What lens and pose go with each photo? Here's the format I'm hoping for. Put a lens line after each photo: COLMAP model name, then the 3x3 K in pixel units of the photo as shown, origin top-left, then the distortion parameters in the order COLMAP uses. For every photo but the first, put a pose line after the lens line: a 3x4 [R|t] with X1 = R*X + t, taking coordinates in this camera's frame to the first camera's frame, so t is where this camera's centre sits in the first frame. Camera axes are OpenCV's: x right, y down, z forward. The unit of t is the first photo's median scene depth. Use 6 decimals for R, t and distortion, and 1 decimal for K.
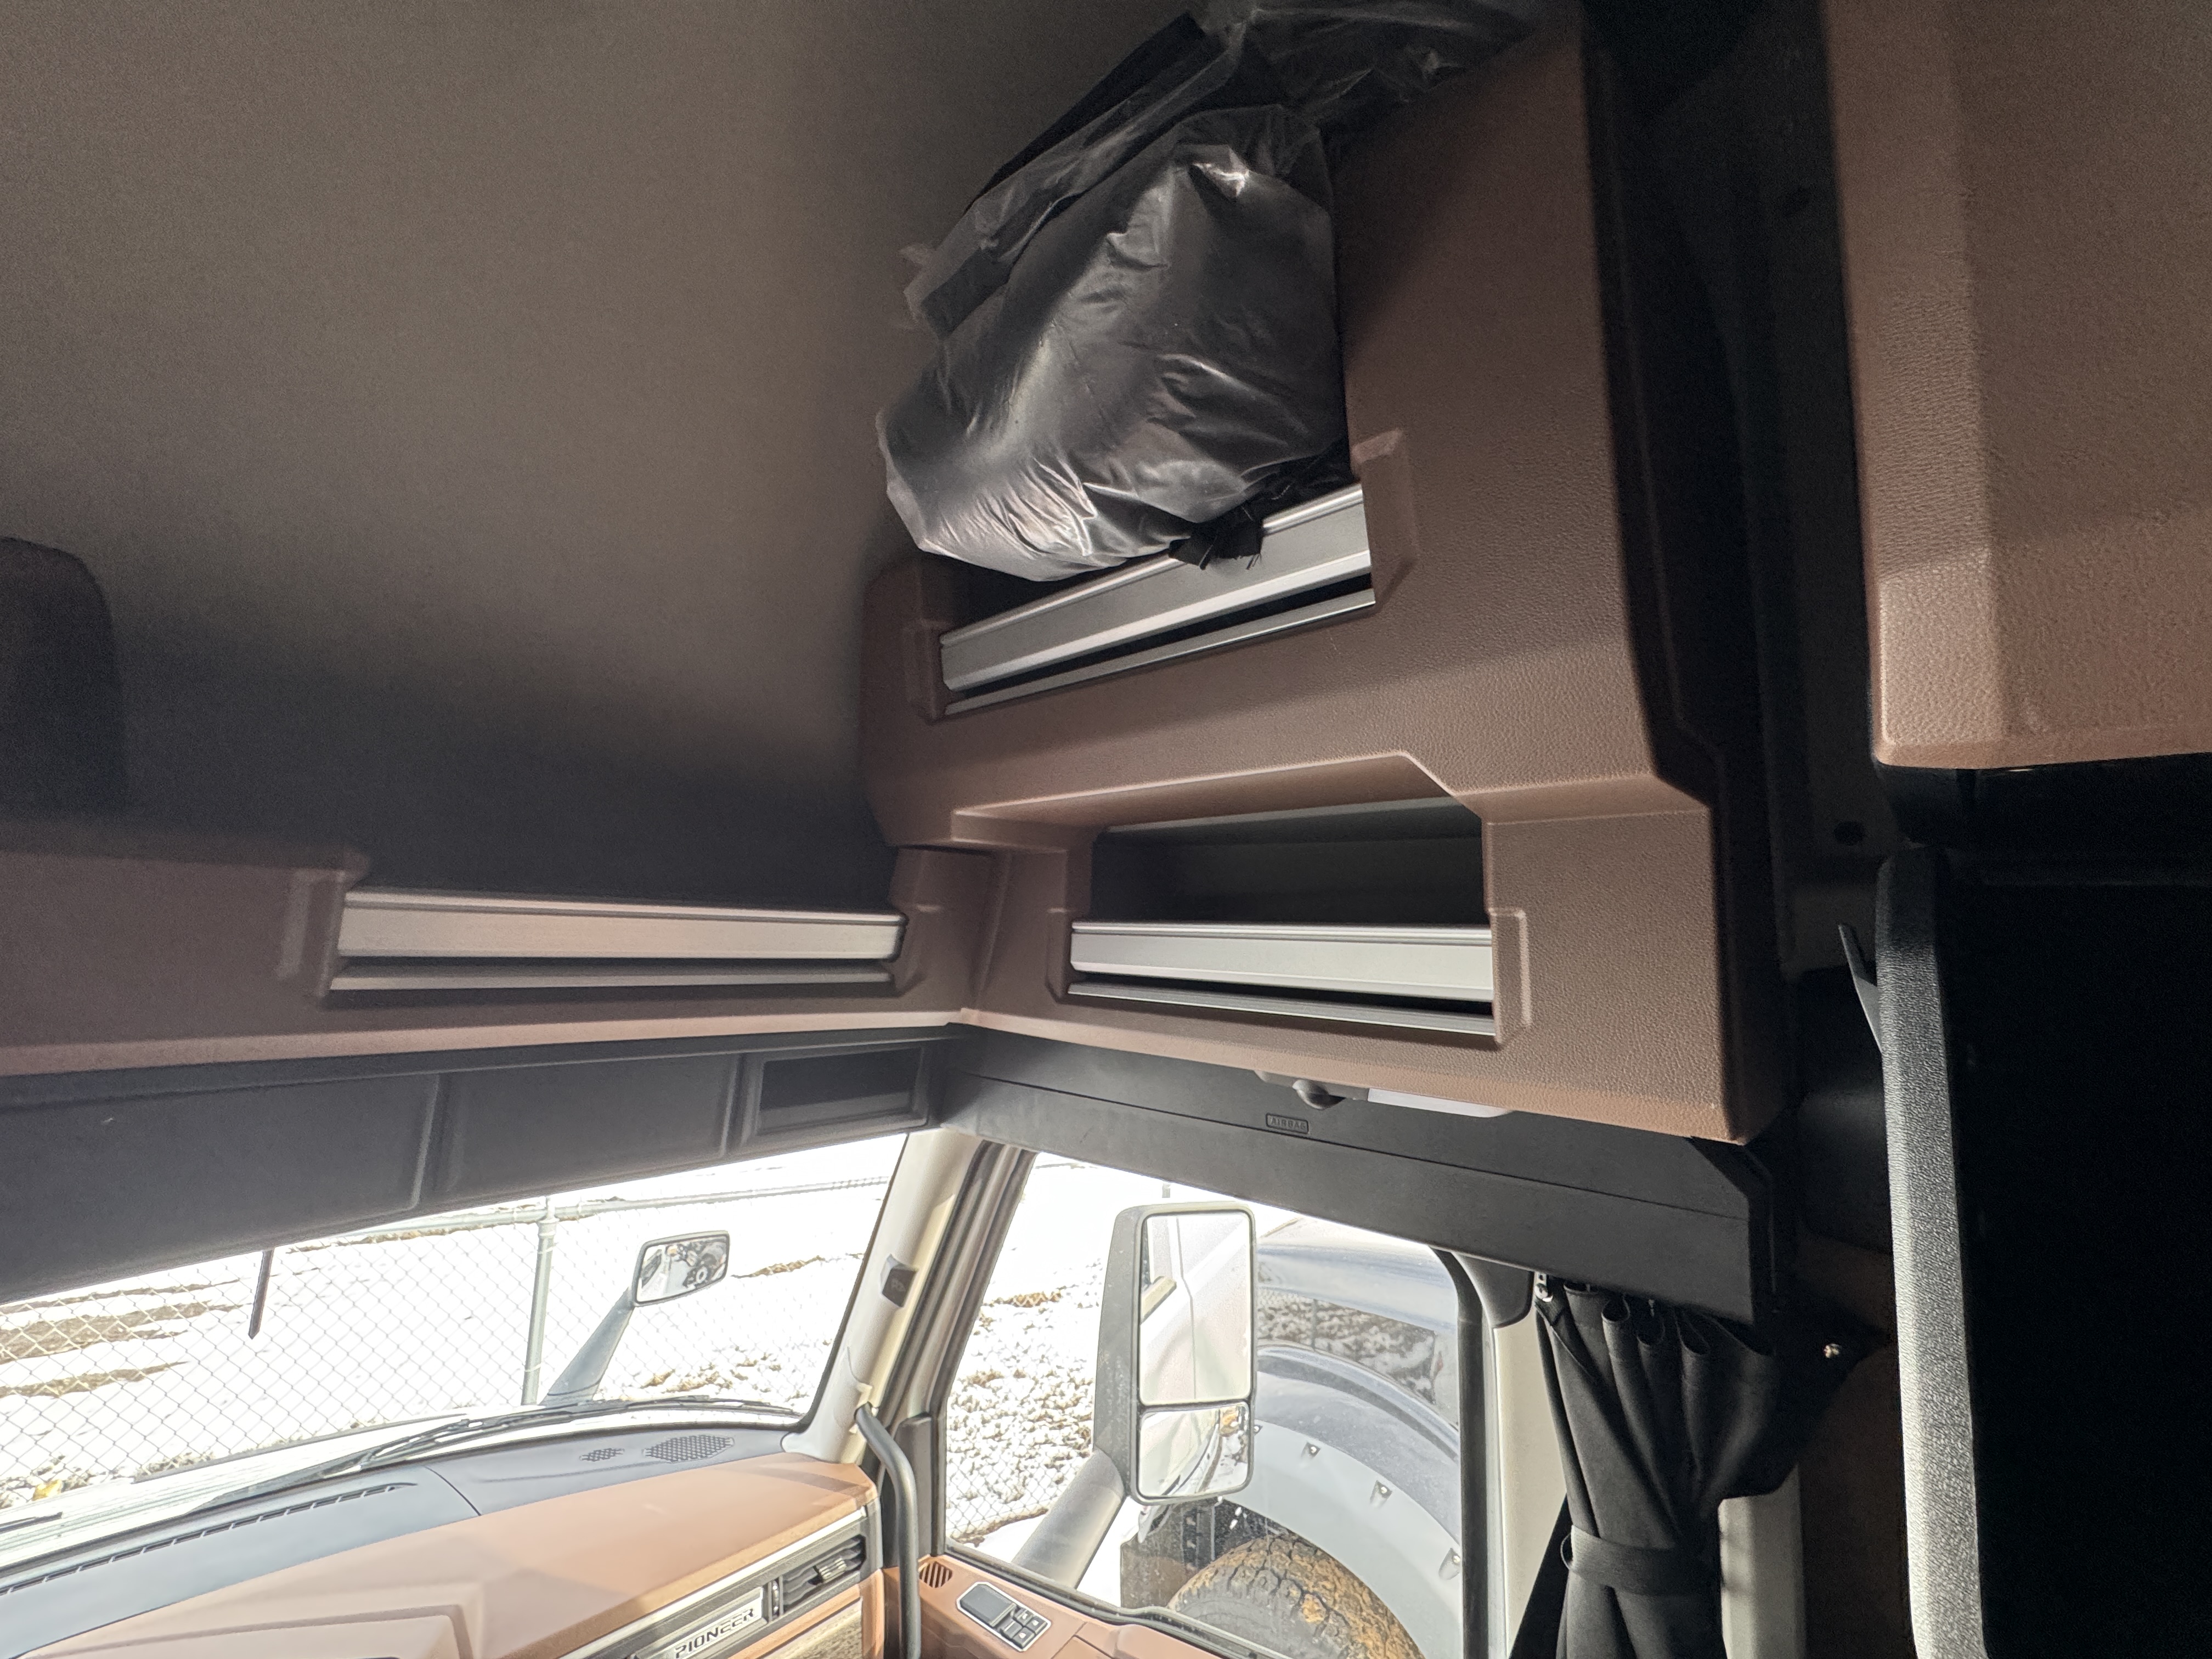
lens RADIAL K [[878.8, 0, 1103.0], [0, 878.8, 832.5], [0, 0, 1]] dist [-0.001812, -0.000355]
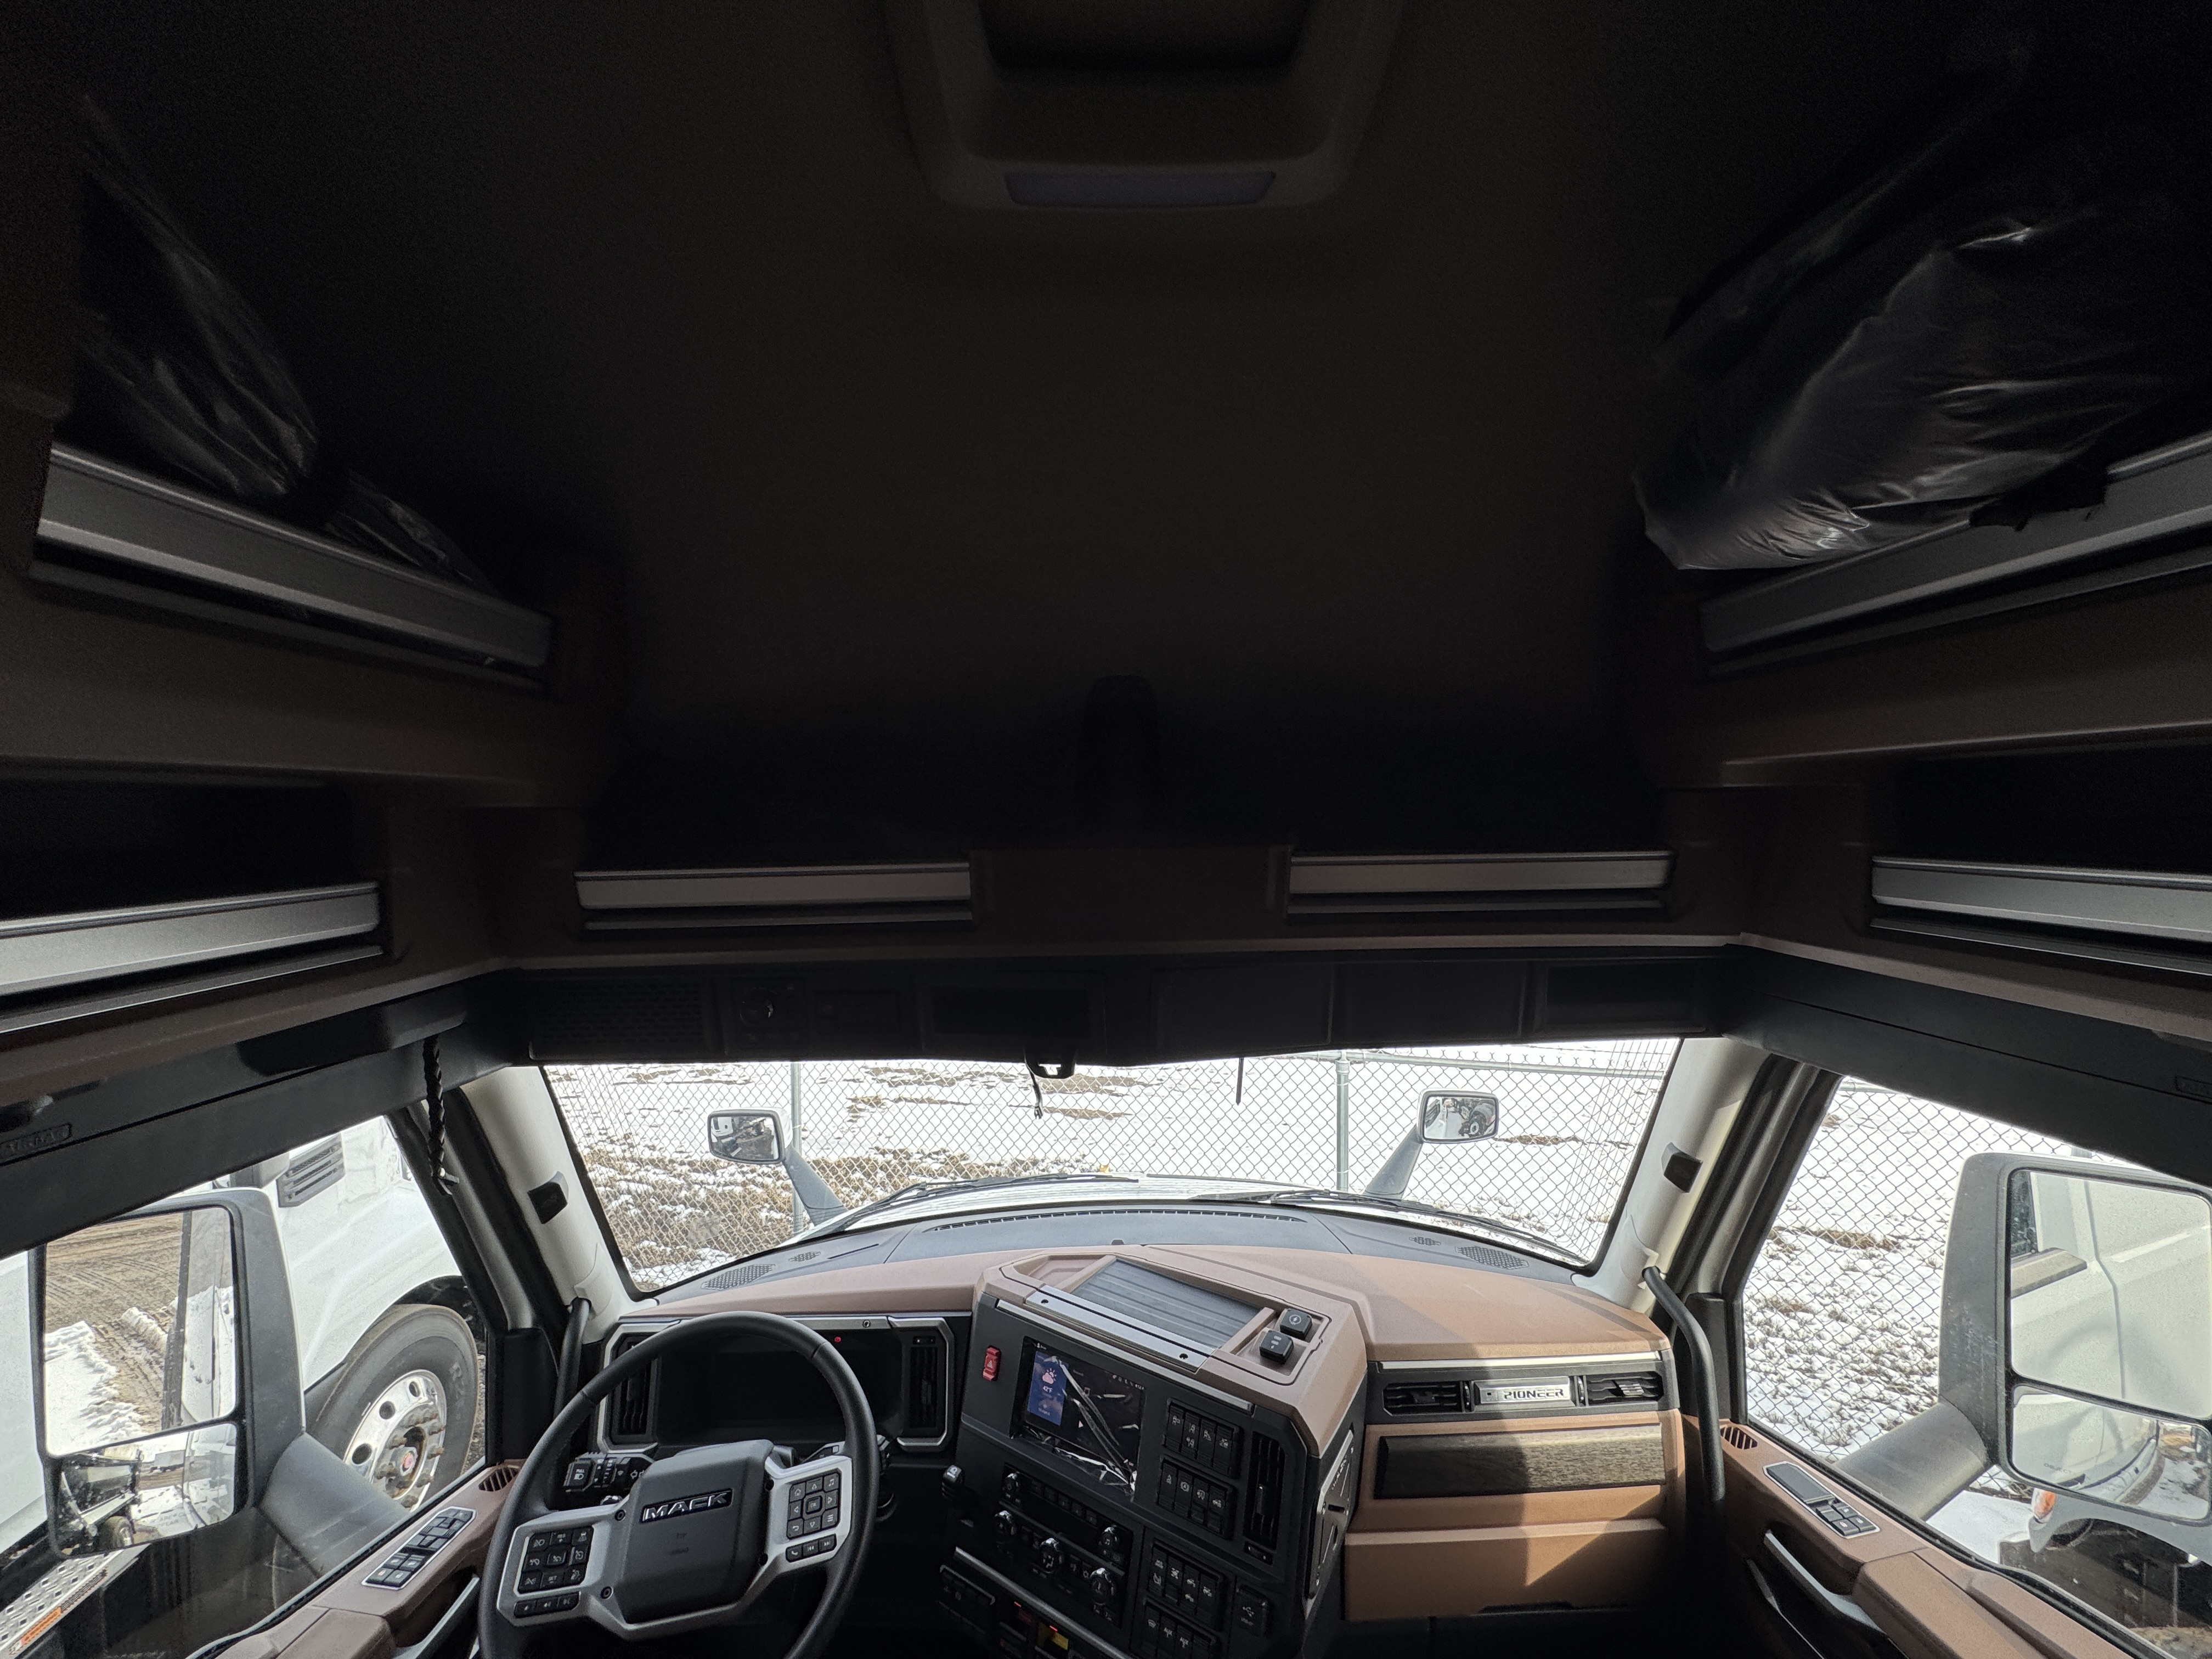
lens RADIAL K [[878.8, 0, 1103.8], [0, 878.8, 833.1], [0, 0, 1]] dist [-0.001812, -0.000355]
pose [[0.713686, -0.025553, -0.700000, 0.024212], [0.120140, 0.988991, 0.086386, -0.069713], [0.690086, -0.145751, 0.708899, -0.180569]]
